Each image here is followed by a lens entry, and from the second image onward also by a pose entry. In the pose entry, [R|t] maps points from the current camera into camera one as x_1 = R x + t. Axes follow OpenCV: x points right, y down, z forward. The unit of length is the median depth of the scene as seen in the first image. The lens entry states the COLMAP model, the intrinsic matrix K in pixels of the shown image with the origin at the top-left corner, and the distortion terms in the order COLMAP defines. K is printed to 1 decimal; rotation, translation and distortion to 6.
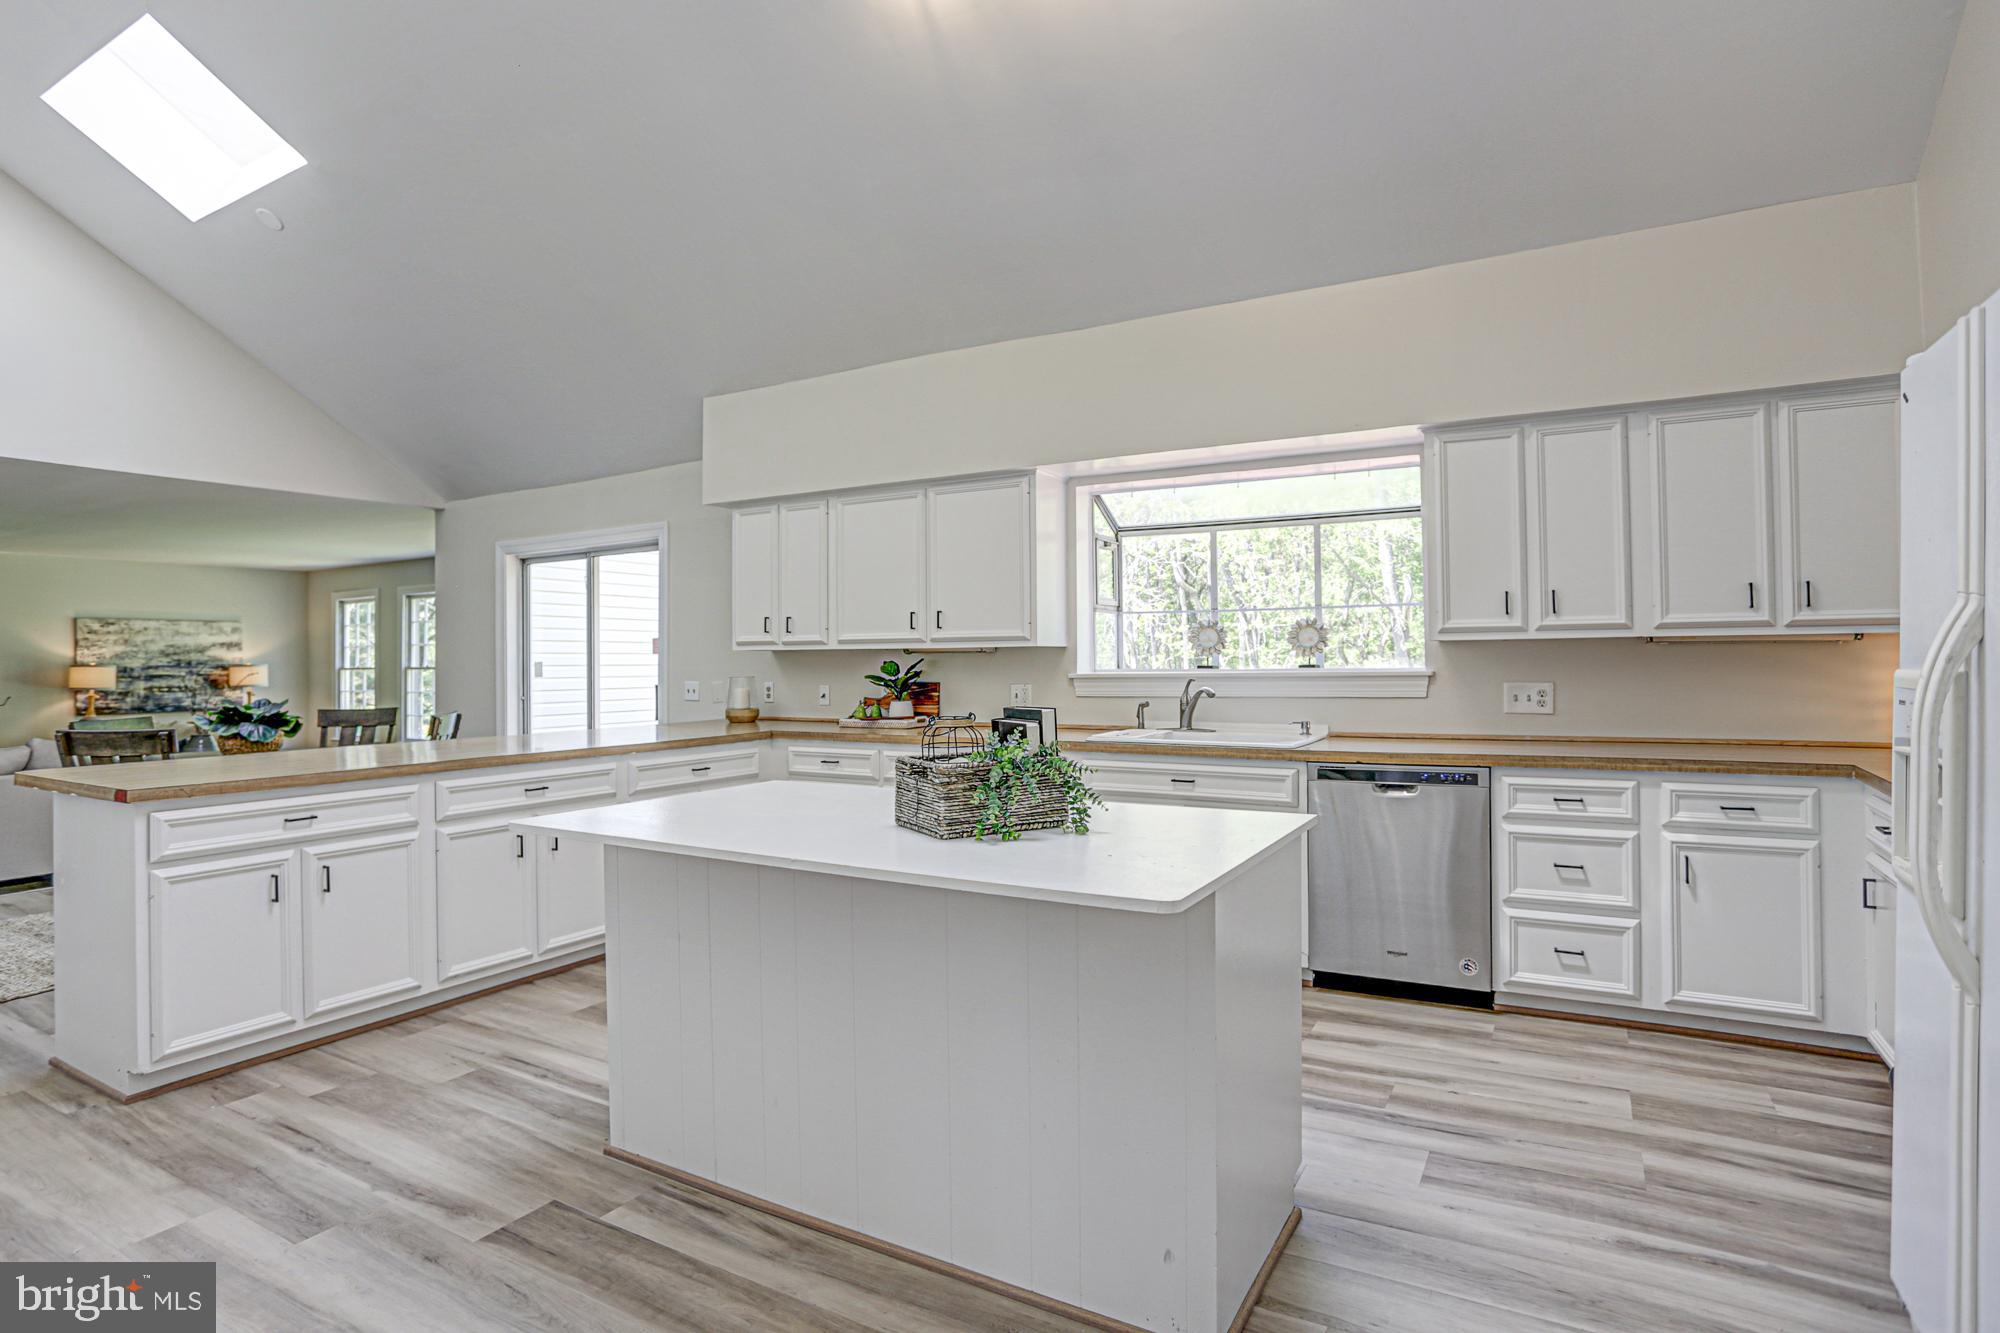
lens RADIAL K [[1005.2, 0, 995.2], [0, 1005.2, 645.6], [0, 0, 1]] dist [-0.062808, 0.022158]
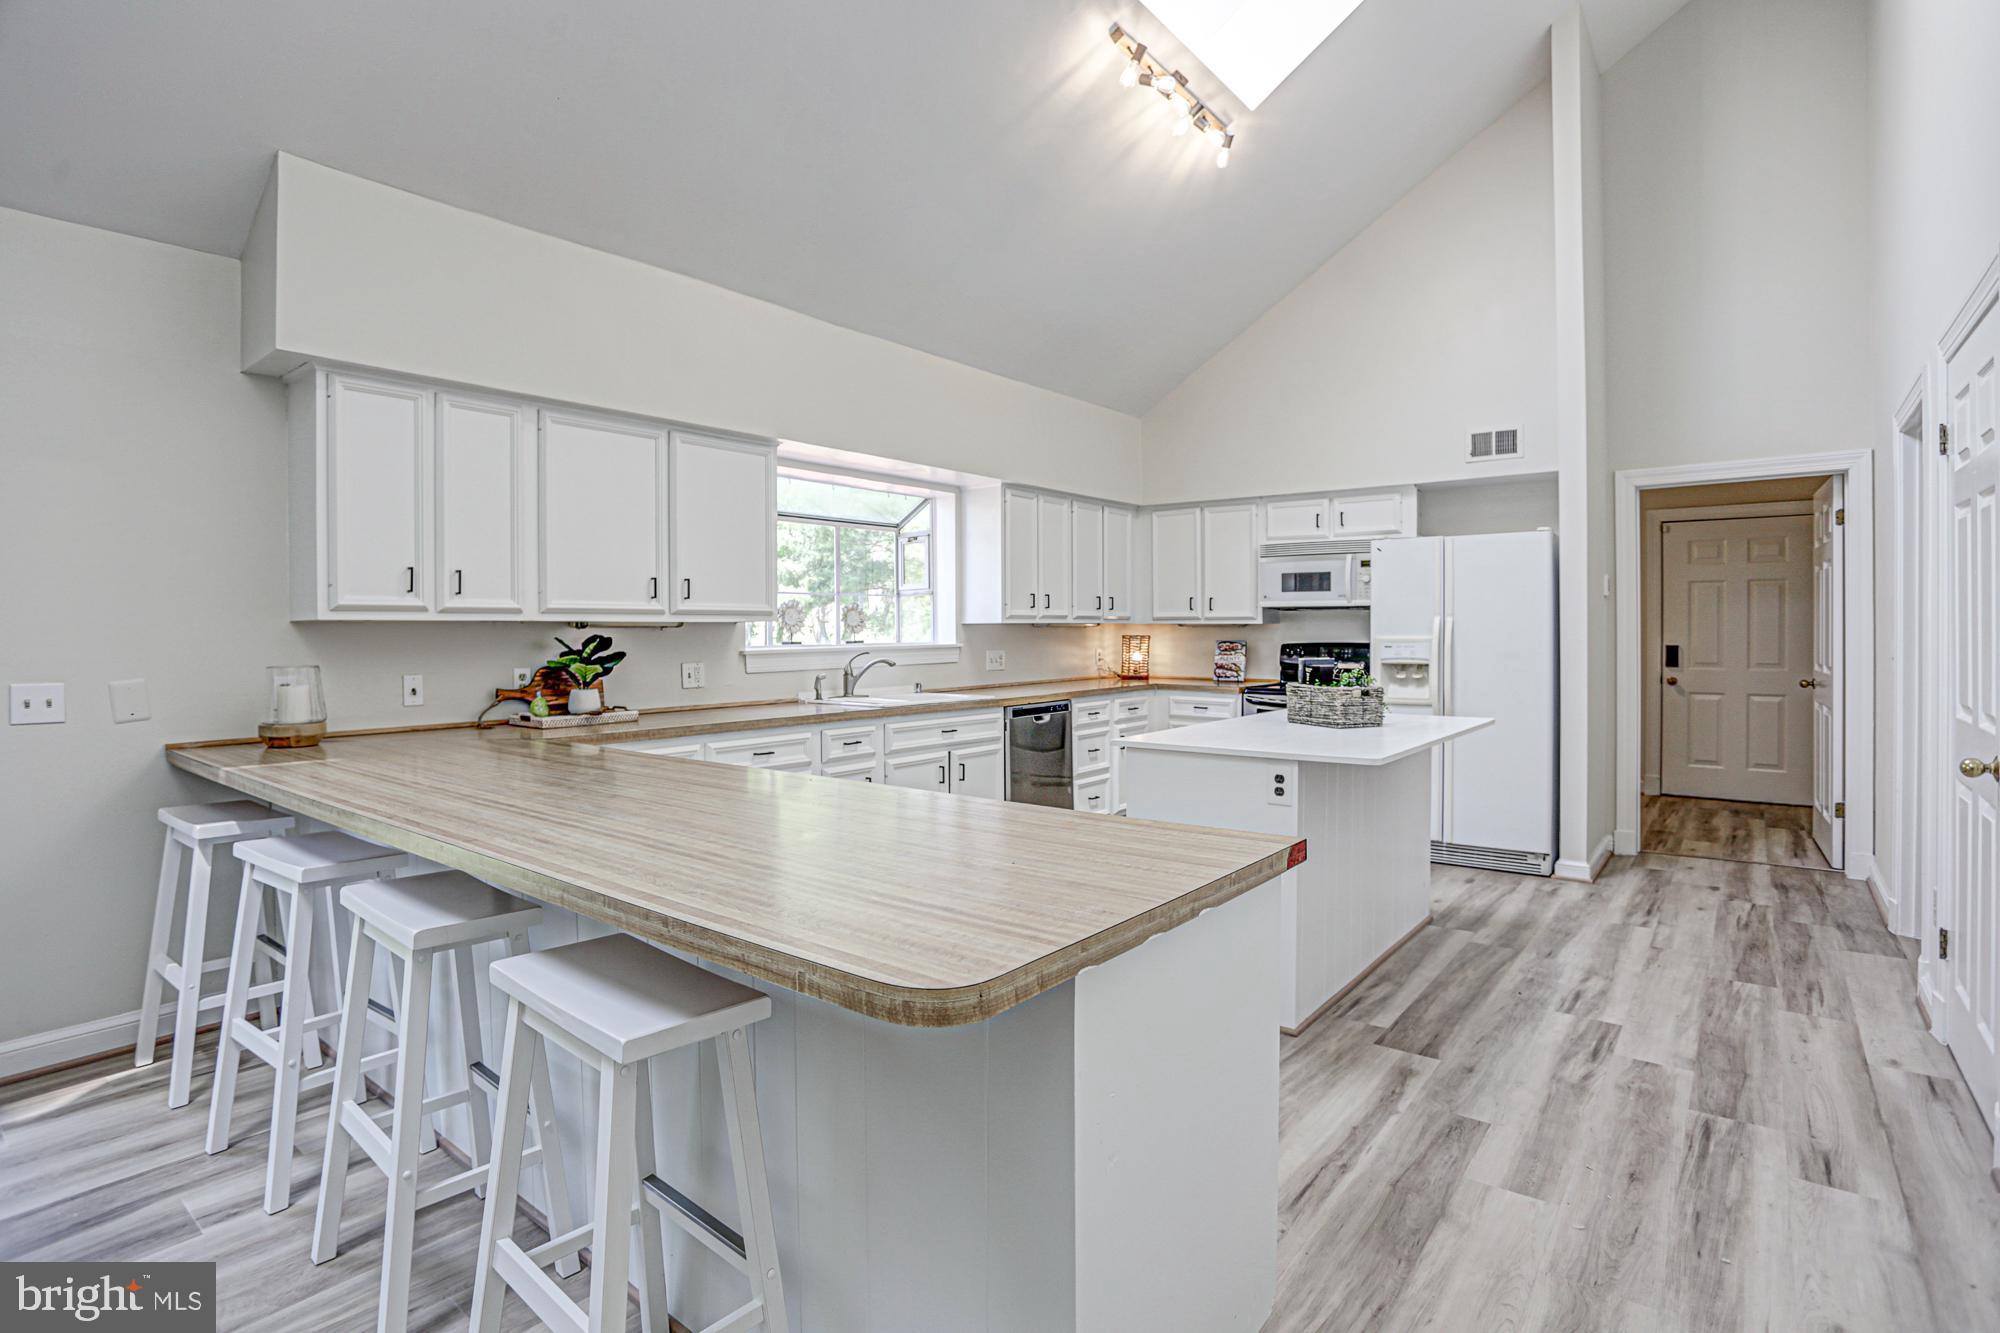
lens RADIAL K [[1005.2, 0, 995.2], [0, 1005.2, 645.6], [0, 0, 1]] dist [-0.062808, 0.022158]
pose [[0.152740, -0.006222, 0.988247, -0.933319], [-0.009336, 0.999926, 0.007739, 0.014813], [-0.988222, -0.010408, 0.152671, 0.665010]]
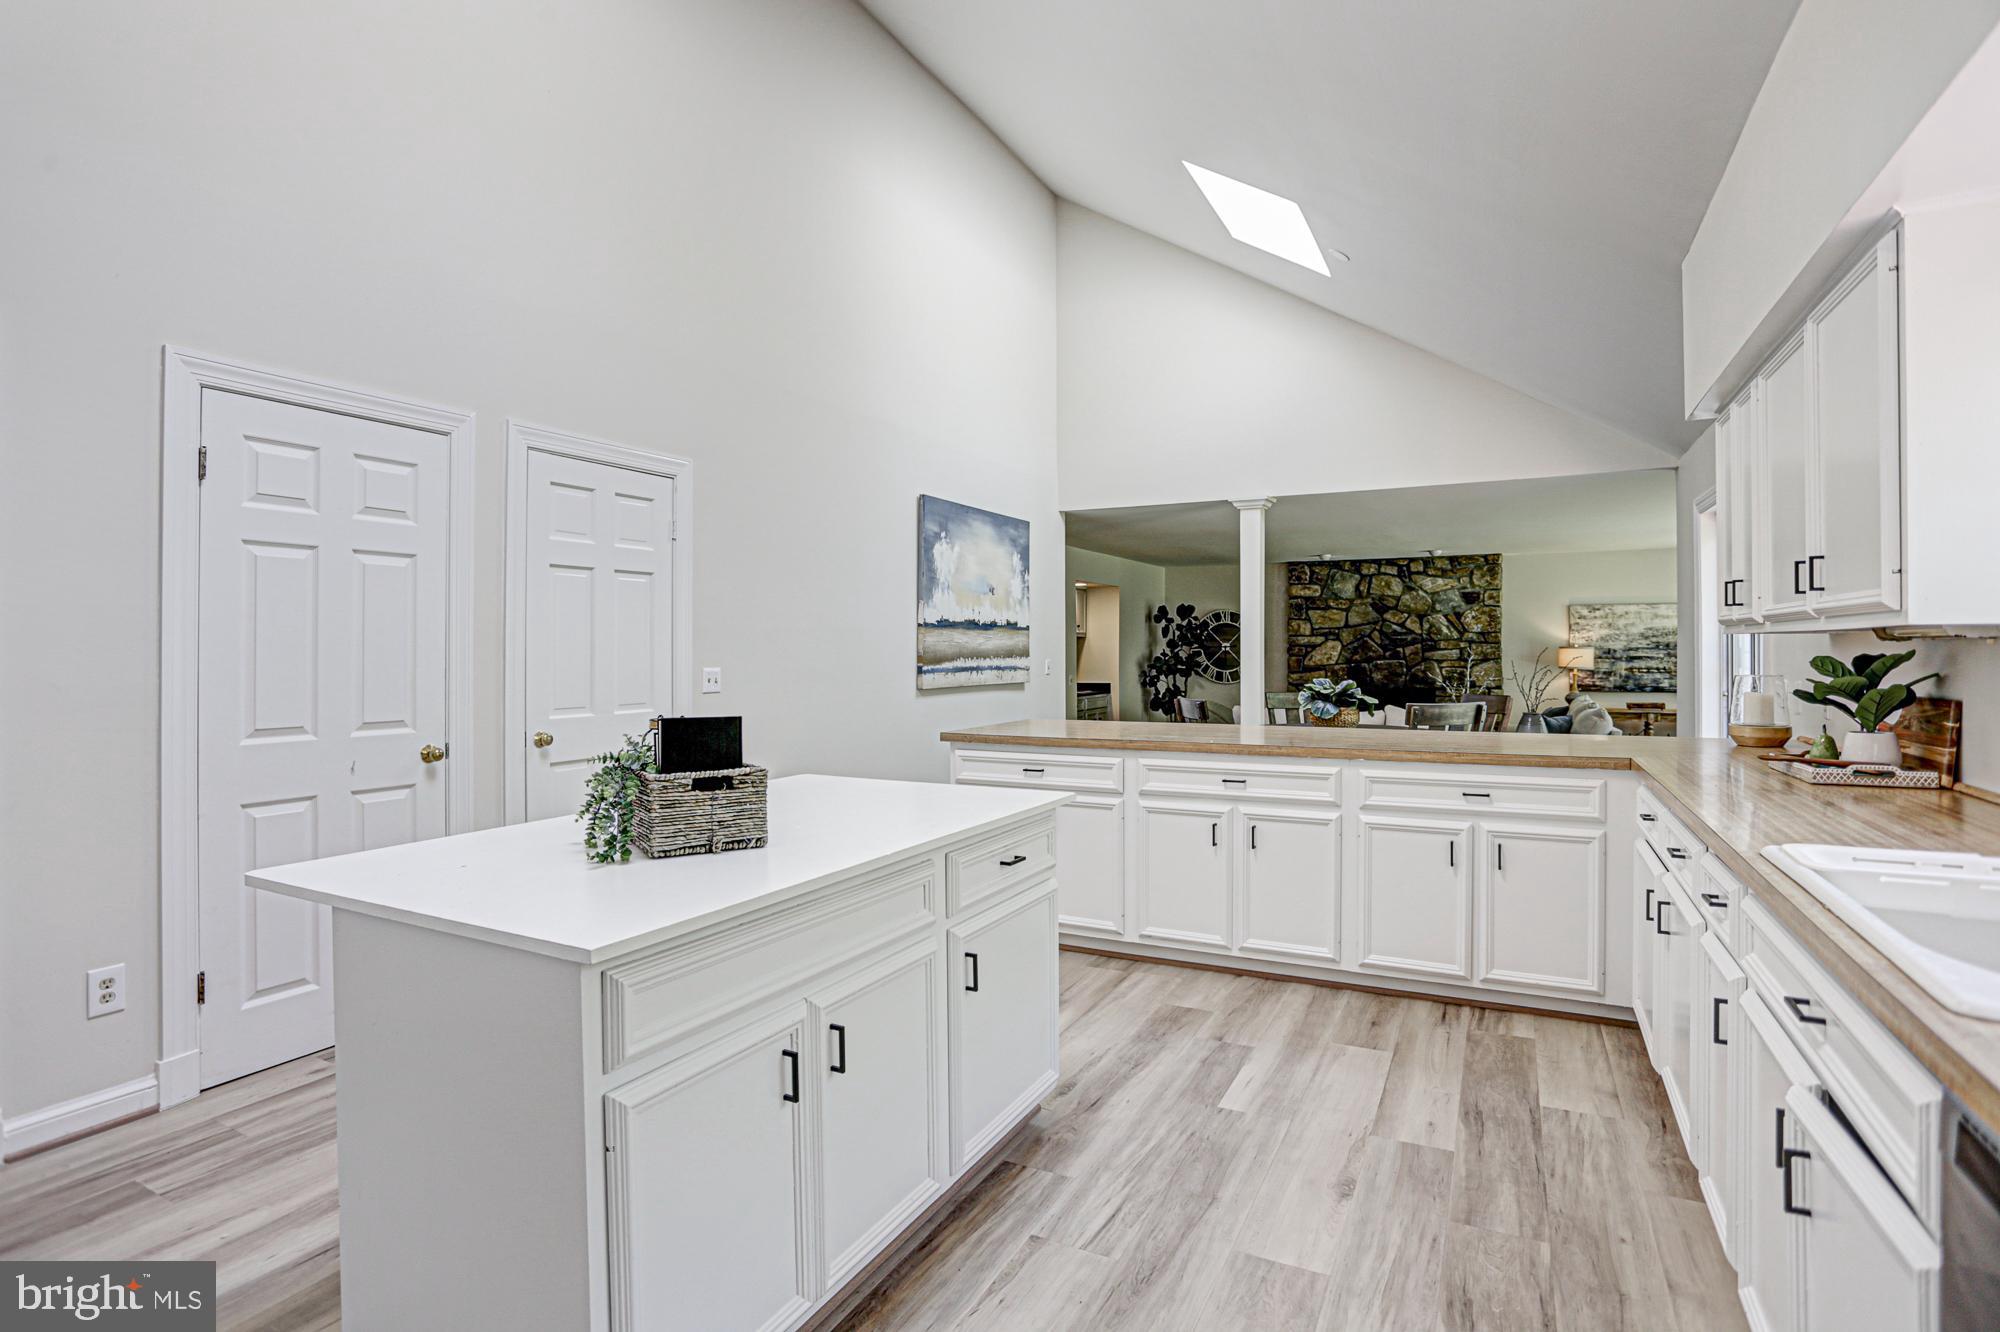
lens RADIAL K [[1012.9, 0, 996.1], [0, 1012.9, 646.9], [0, 0, 1]] dist [-0.051531, 0.020095]
pose [[0.040376, 0.005500, -0.999169, 0.451294], [0.018469, 0.999810, 0.006250, 0.001068], [0.999014, -0.018706, 0.040267, 0.620893]]
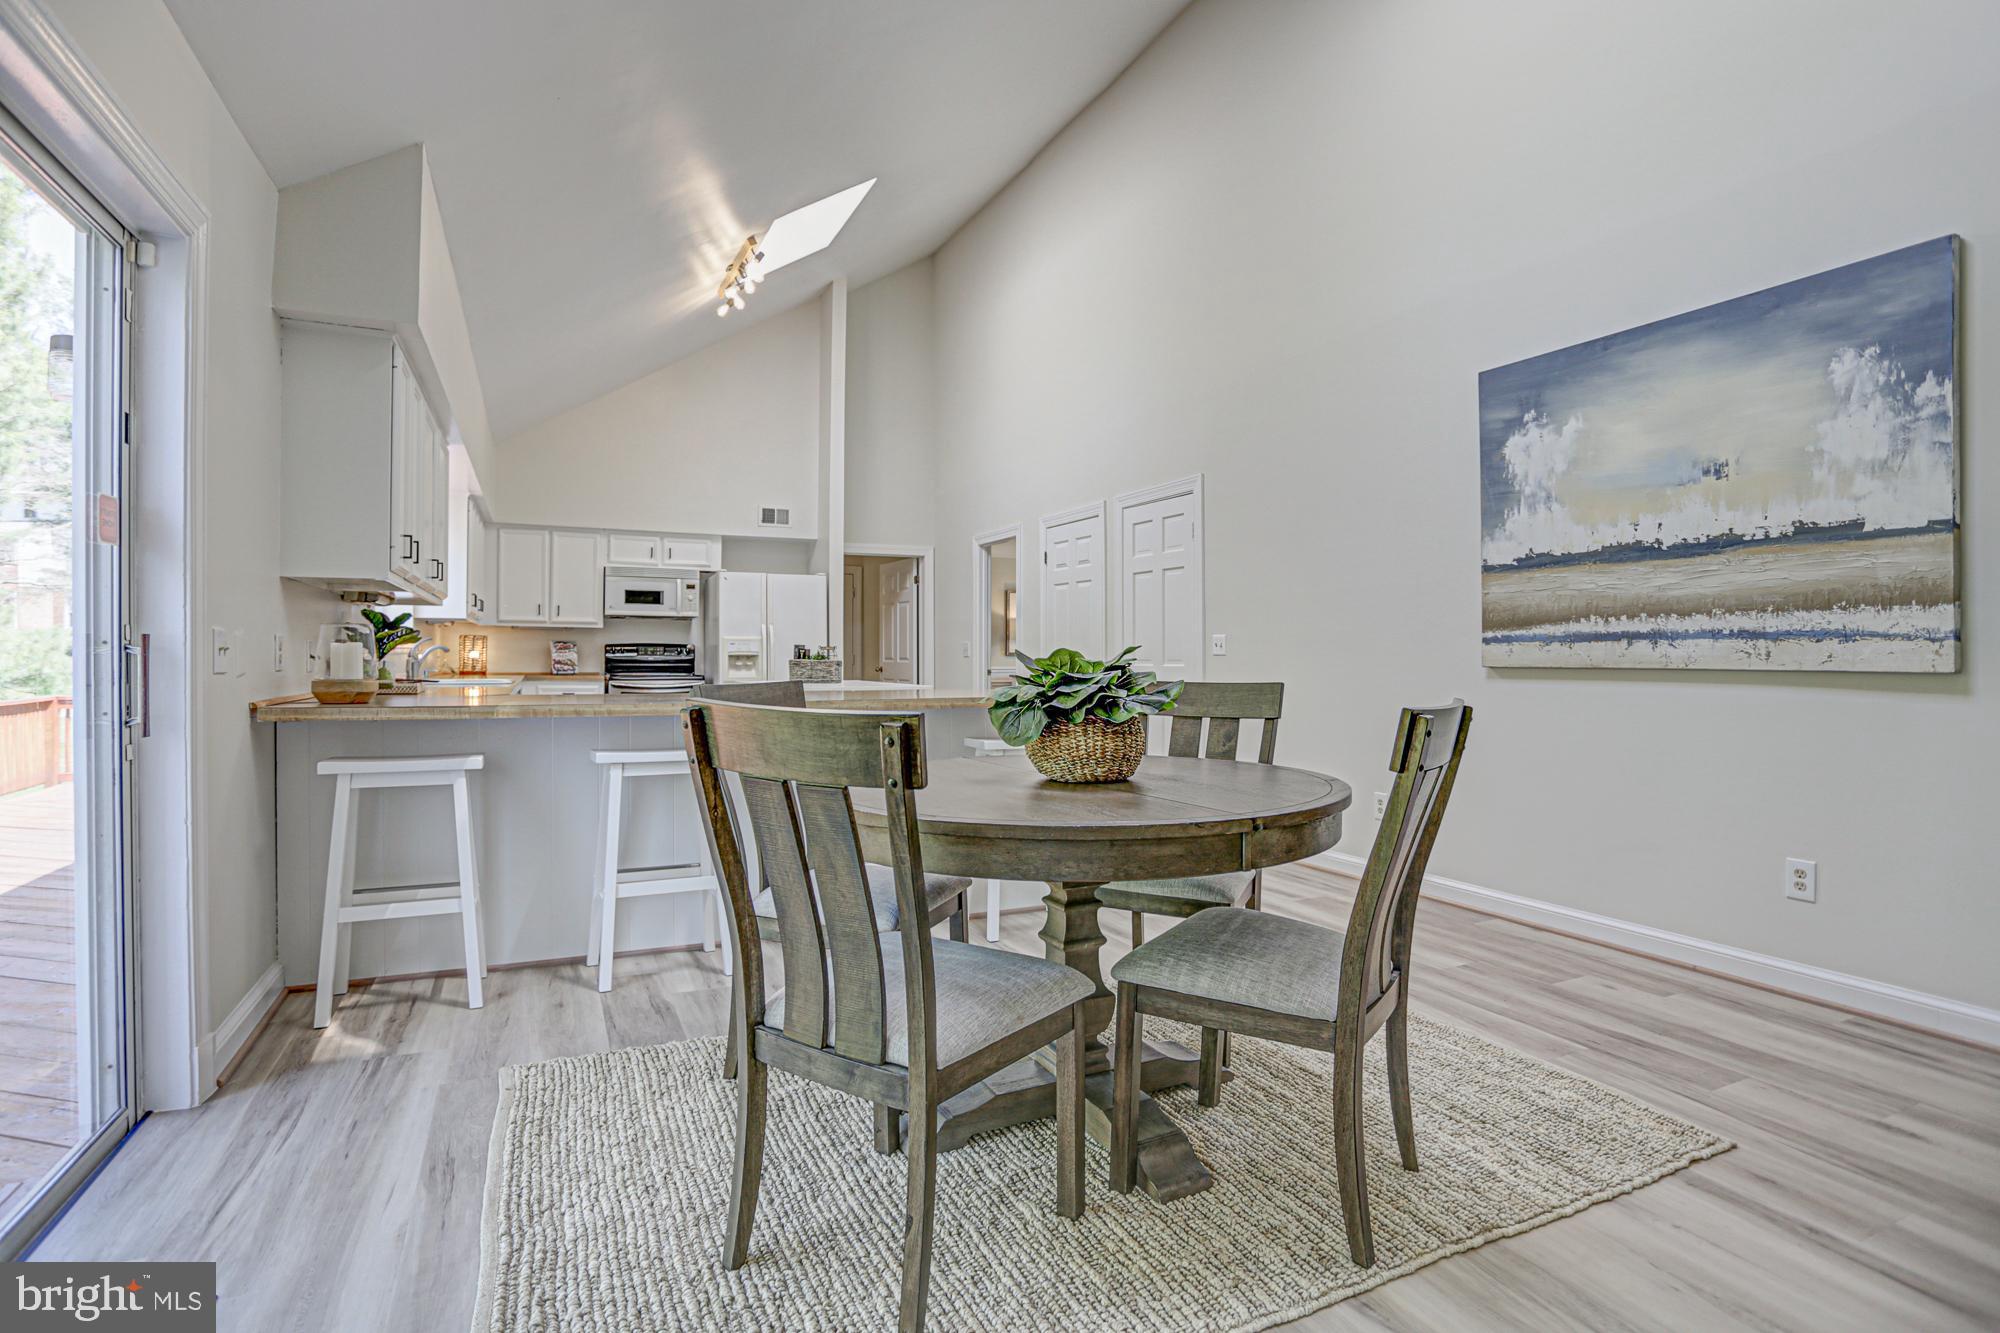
lens RADIAL K [[1012.9, 0, 996.1], [0, 1012.9, 647.4], [0, 0, 1]] dist [-0.051531, 0.020095]
pose [[-0.813886, 0.013364, 0.580871, -1.119366], [-0.001415, 0.999687, -0.024983, 0.072188], [-0.581023, -0.021155, -0.813612, 1.578979]]
